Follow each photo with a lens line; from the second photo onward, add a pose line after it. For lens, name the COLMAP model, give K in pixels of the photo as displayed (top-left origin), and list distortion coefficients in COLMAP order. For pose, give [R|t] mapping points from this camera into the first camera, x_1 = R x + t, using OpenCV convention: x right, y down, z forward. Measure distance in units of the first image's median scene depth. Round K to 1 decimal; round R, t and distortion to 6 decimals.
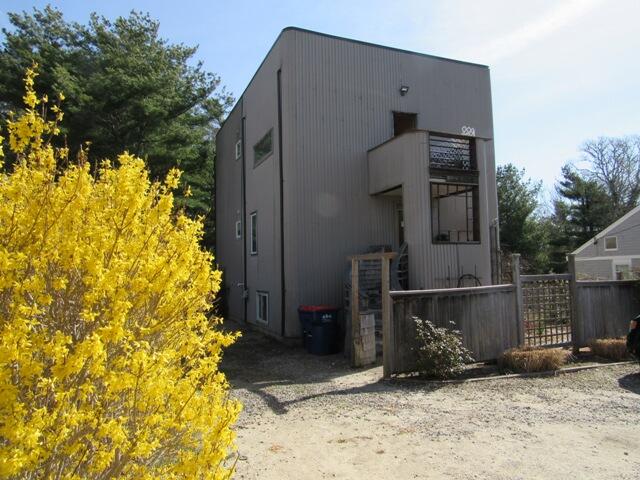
lens RADIAL K [[454.6, 0, 321.1], [0, 454.6, 239.6], [0, 0, 1]] dist [-0.037737, 0.020767]
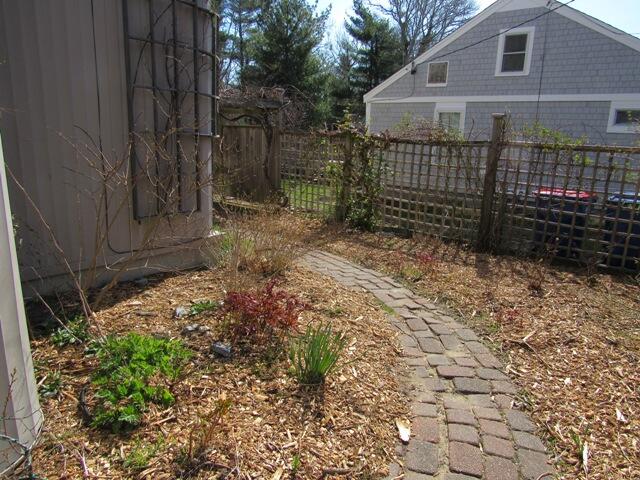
lens RADIAL K [[454.6, 0, 321.1], [0, 454.6, 239.6], [0, 0, 1]] dist [-0.037737, 0.020767]
pose [[0.894456, -0.052234, 0.444095, 0.106009], [-0.088085, 0.953112, 0.289516, 0.025415], [-0.438395, -0.298077, 0.847915, 0.224027]]
